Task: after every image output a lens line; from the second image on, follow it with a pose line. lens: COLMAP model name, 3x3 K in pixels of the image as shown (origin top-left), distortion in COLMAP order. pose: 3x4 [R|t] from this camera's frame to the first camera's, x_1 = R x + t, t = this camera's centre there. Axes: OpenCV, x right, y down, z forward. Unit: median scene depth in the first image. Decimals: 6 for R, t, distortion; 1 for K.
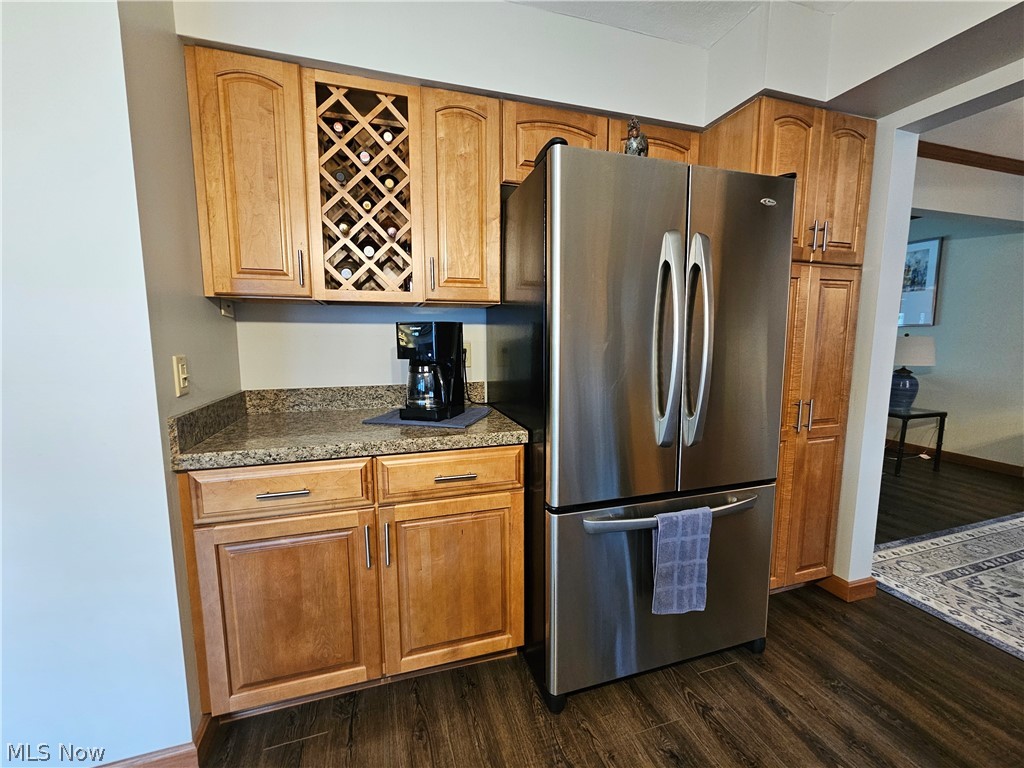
lens RADIAL K [[430.3, 0, 509.3], [0, 430.3, 385.7], [0, 0, 1]] dist [-0.000119, 0.000034]
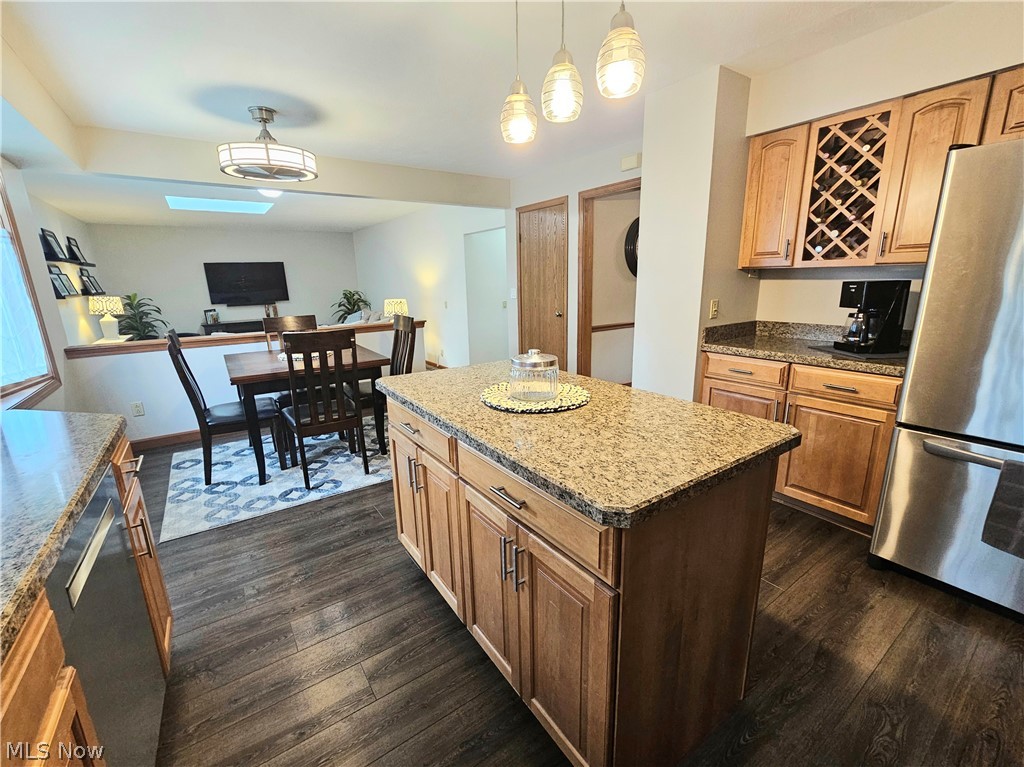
lens RADIAL K [[430.3, 0, 509.3], [0, 430.3, 385.2], [0, 0, 1]] dist [-0.000119, 0.000034]
pose [[0.282929, 0.225576, -0.932237, 0.899531], [-0.089102, 0.973929, 0.208622, -0.008411], [0.954993, 0.024039, 0.295653, -0.531787]]
